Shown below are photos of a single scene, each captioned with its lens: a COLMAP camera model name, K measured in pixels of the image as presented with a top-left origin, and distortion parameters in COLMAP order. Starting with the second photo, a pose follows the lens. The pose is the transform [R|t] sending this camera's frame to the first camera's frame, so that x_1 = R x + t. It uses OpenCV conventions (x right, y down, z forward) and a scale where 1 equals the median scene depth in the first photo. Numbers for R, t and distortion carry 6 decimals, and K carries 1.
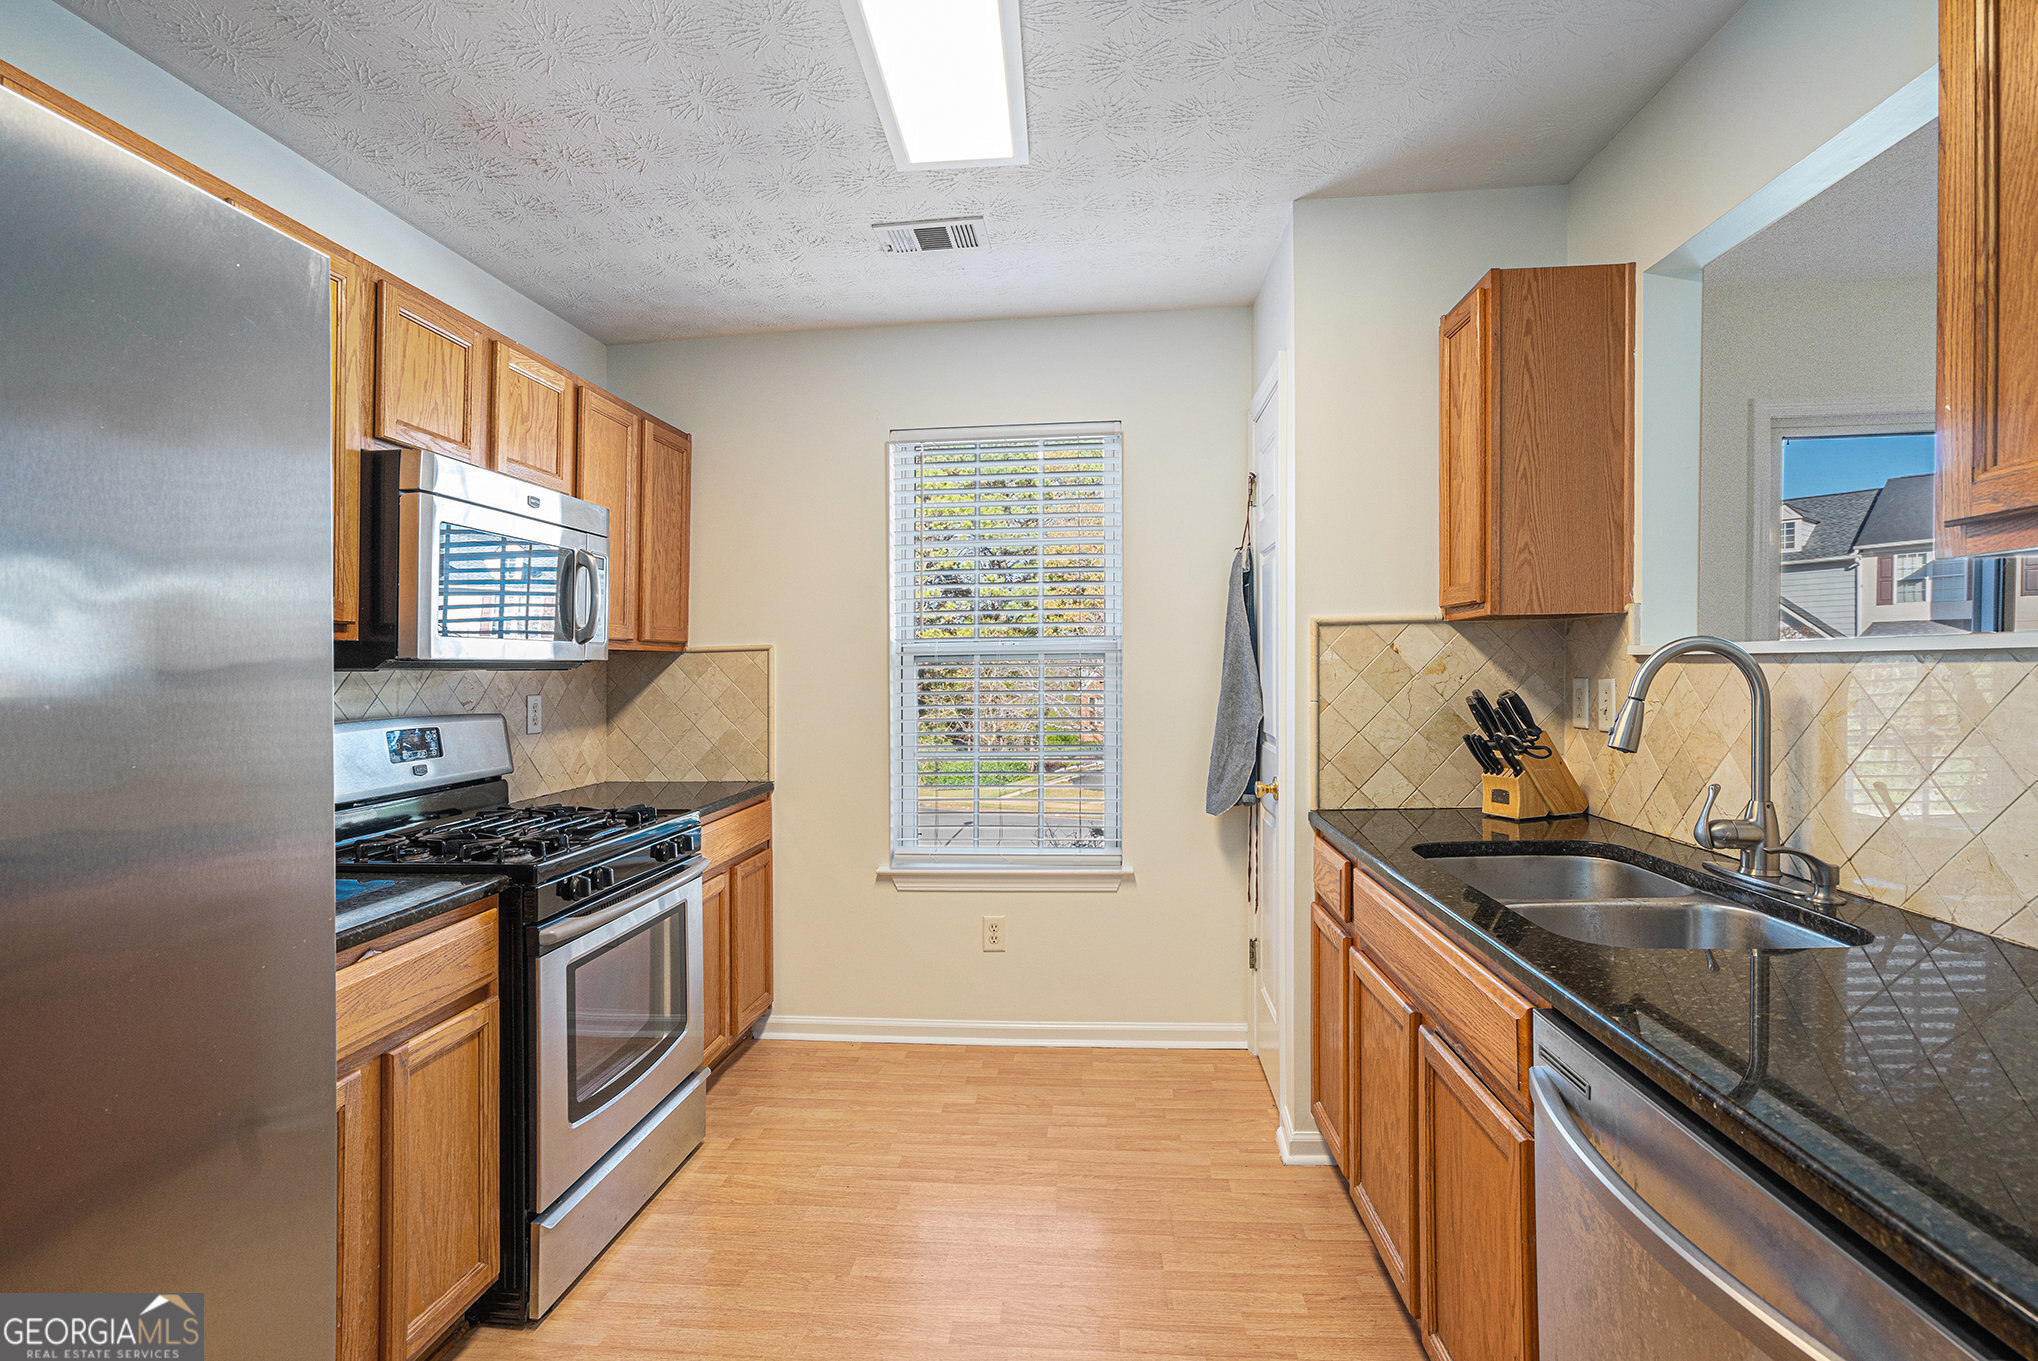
lens RADIAL K [[920.8, 0, 1022.2], [0, 920.8, 639.0], [0, 0, 1]] dist [-0.077119, 0.026512]
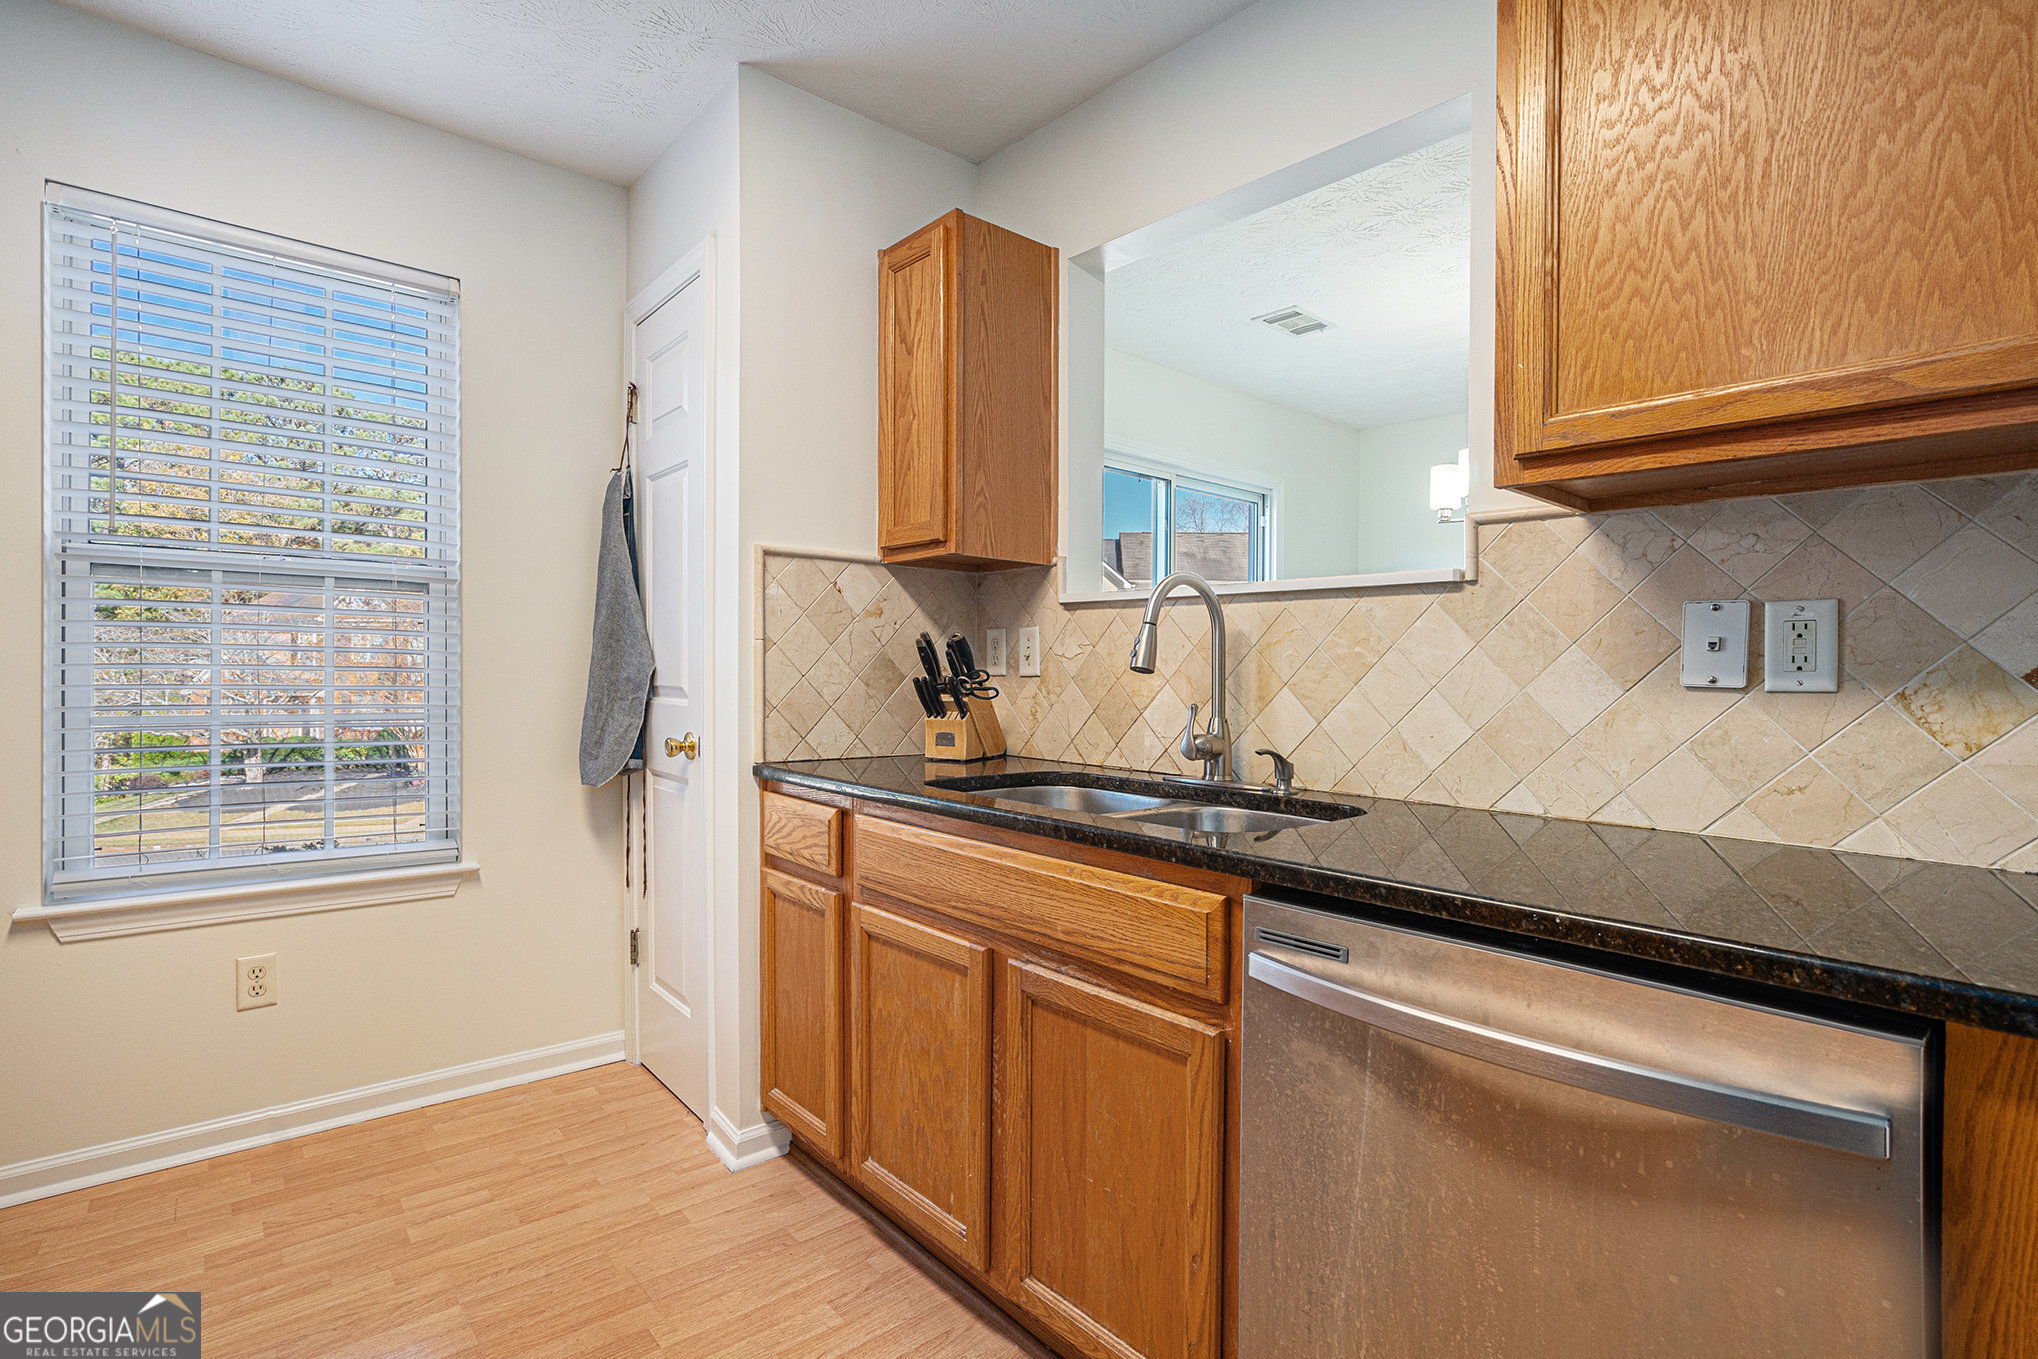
lens RADIAL K [[957.3, 0, 1008.0], [0, 957.3, 673.7], [0, 0, 1]] dist [-0.057401, 0.021914]
pose [[0.720861, 0.014301, 0.692933, -0.141087], [-0.049550, 0.998292, 0.030945, 0.059921], [-0.691307, -0.056642, 0.720338, 0.174280]]
